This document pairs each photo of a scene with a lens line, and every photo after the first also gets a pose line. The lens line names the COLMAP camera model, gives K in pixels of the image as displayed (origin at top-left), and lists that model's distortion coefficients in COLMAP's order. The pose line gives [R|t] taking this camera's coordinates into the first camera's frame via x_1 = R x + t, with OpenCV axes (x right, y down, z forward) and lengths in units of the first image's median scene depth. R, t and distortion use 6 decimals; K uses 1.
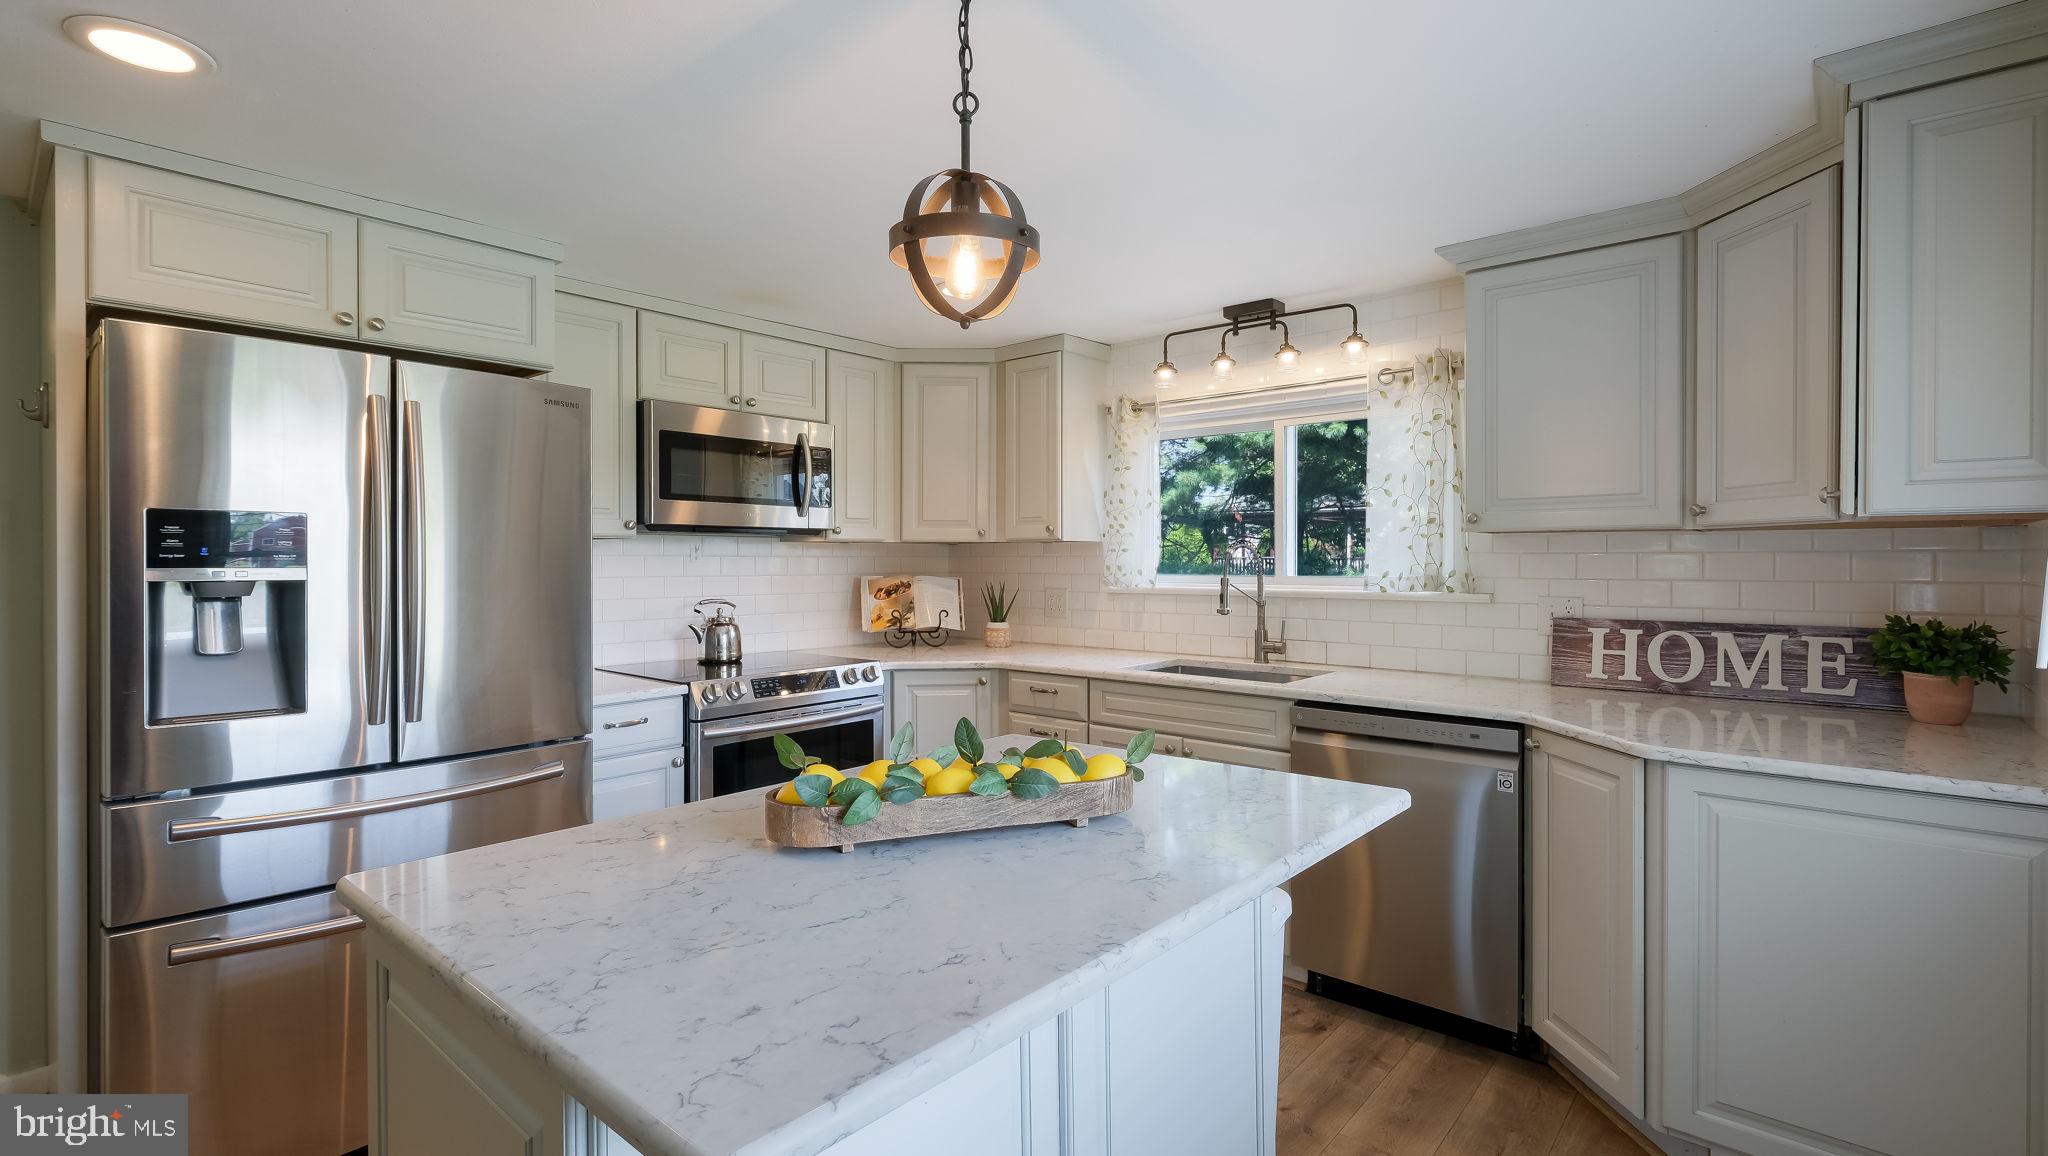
lens RADIAL K [[890.1, 0, 1012.0], [0, 890.1, 567.7], [0, 0, 1]] dist [-0.000983, -0.000138]
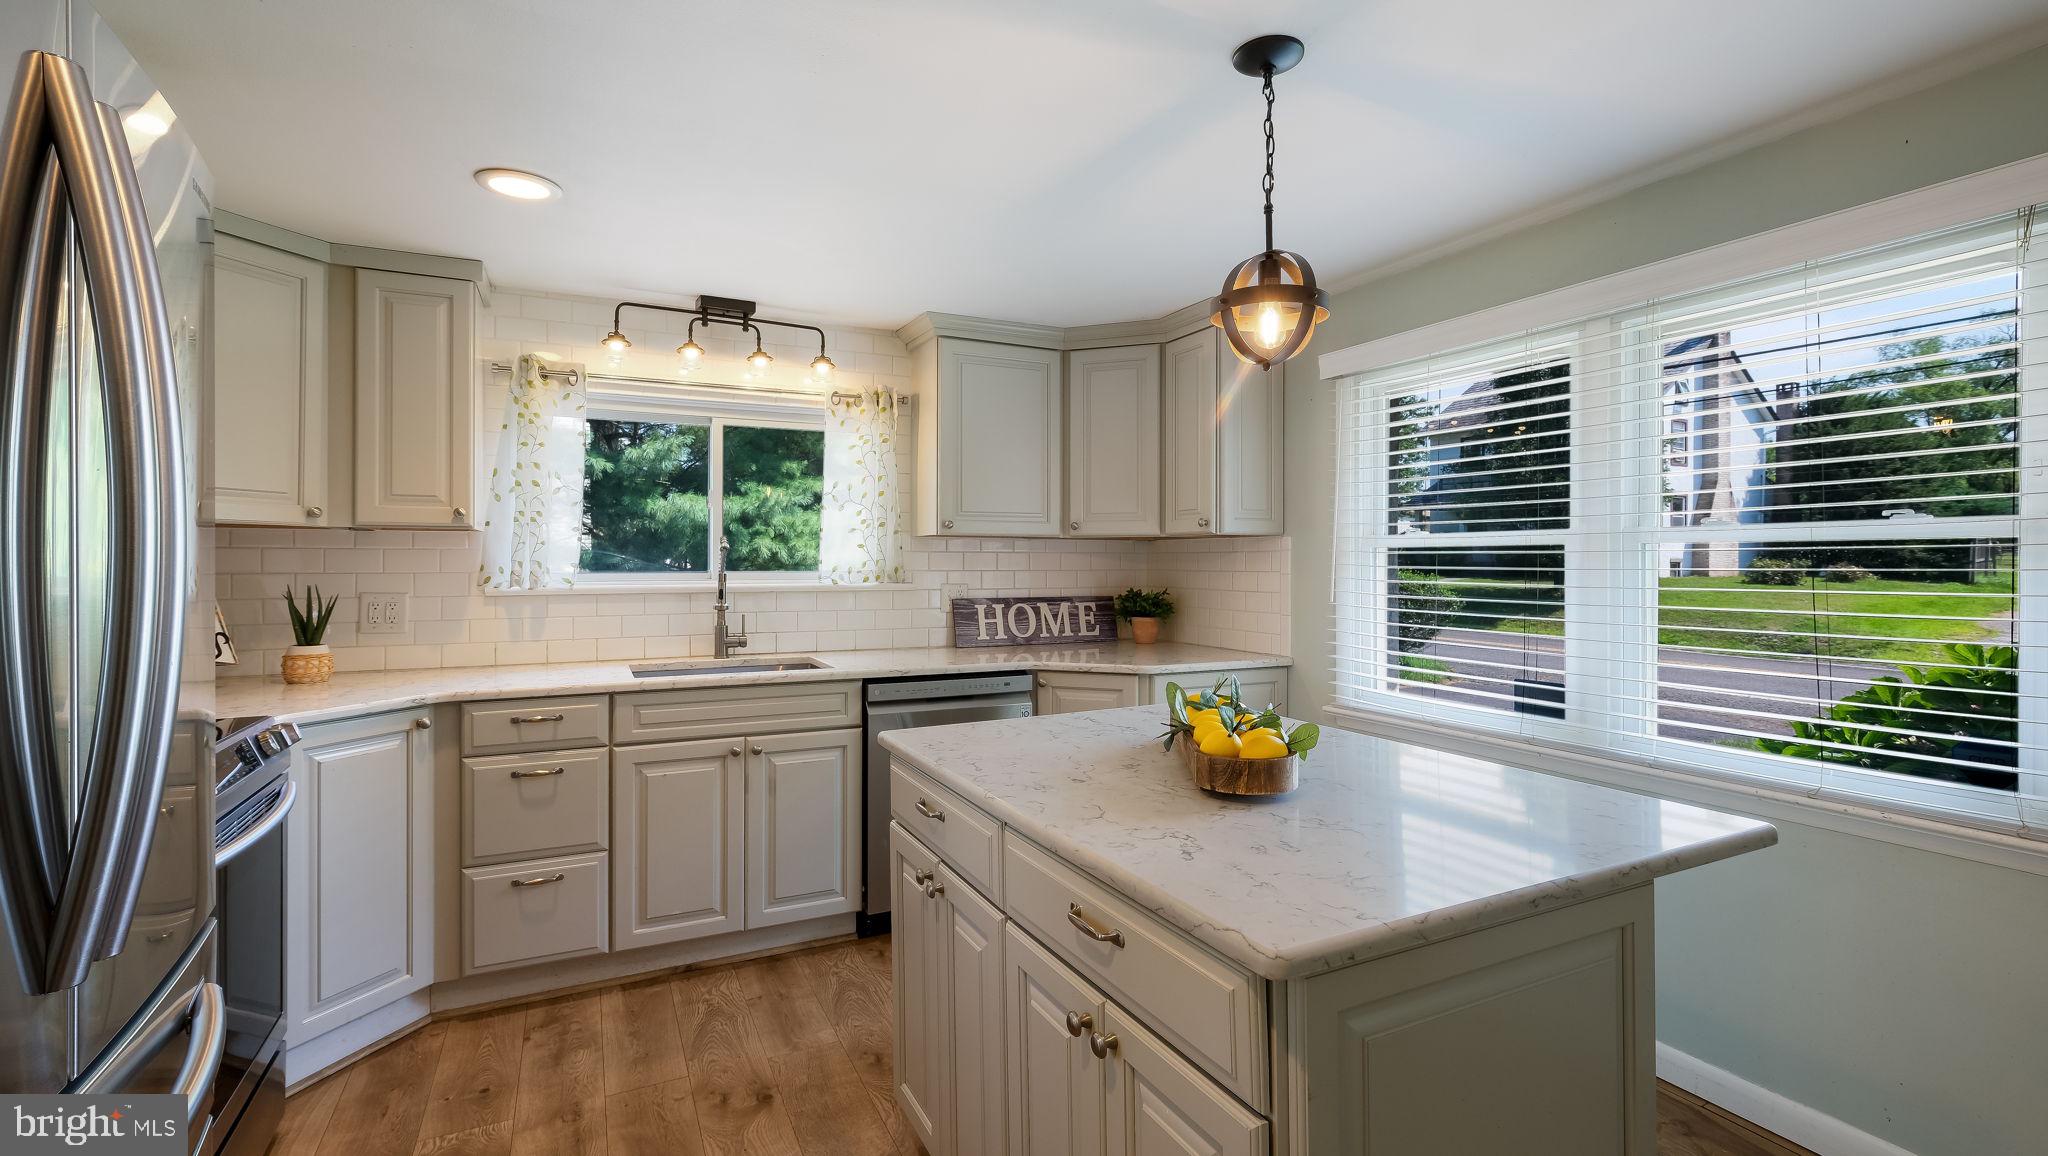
lens RADIAL K [[890.1, 0, 1012.0], [0, 890.1, 567.7], [0, 0, 1]] dist [-0.000983, -0.000138]
pose [[0.422101, -0.004280, 0.906539, -0.590461], [0.005625, 0.999982, 0.002102, 0.005444], [-0.906531, 0.004212, 0.422118, 0.336219]]
